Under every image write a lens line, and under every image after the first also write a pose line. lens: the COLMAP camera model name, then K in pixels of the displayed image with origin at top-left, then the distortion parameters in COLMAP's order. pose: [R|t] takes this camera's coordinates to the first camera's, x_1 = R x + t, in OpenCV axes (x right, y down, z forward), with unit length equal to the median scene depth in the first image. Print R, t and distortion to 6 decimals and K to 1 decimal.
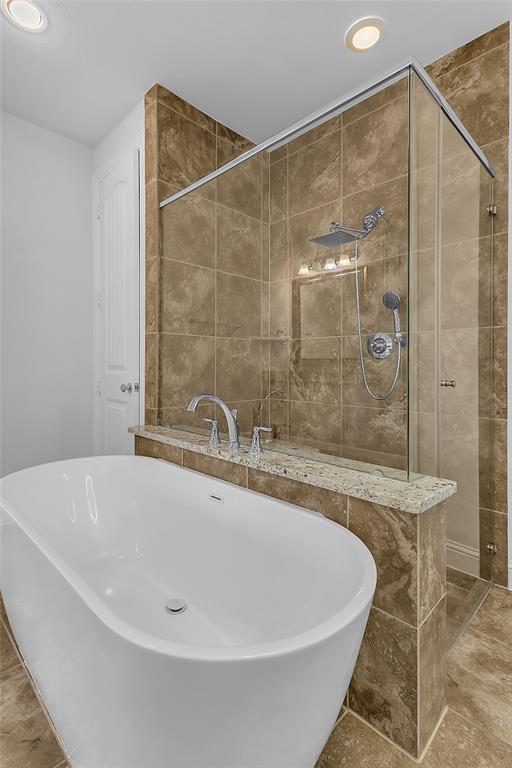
lens RADIAL K [[371.8, 0, 254.5], [0, 371.8, 361.6], [0, 0, 1]] dist [0.036412, -0.013683]
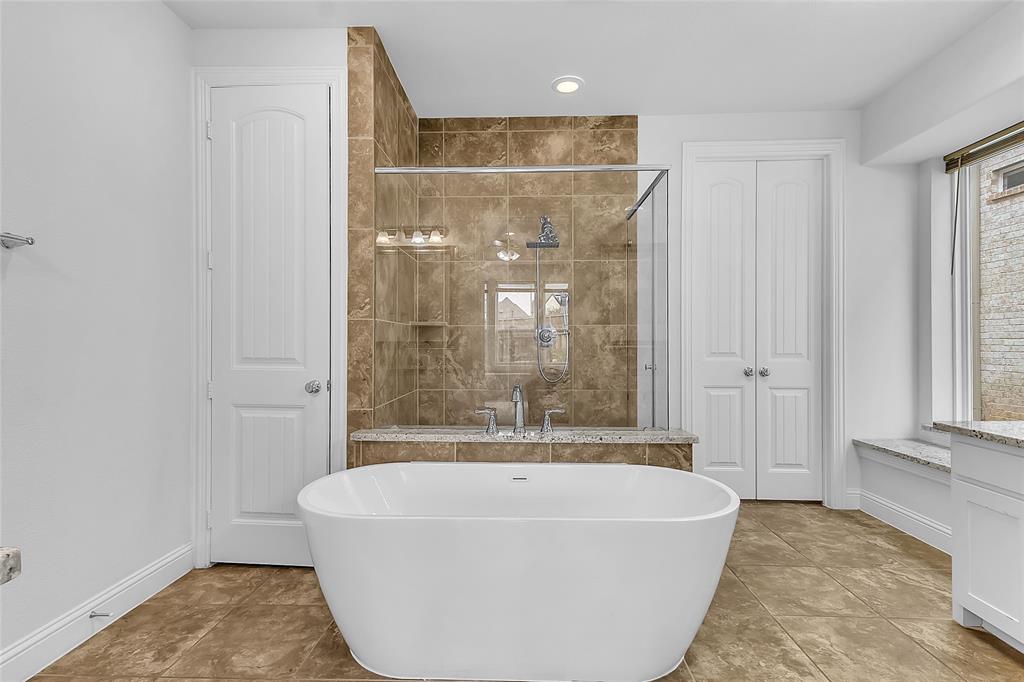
lens RADIAL K [[485.0, 0, 512.0], [0, 485.0, 341.0], [0, 0, 1]] dist [0.000438, 0.000078]
pose [[0.724371, -0.002632, 0.689406, -0.783243], [-0.004198, 0.999957, 0.008228, -0.037995], [-0.689398, -0.008854, 0.724329, -0.014629]]
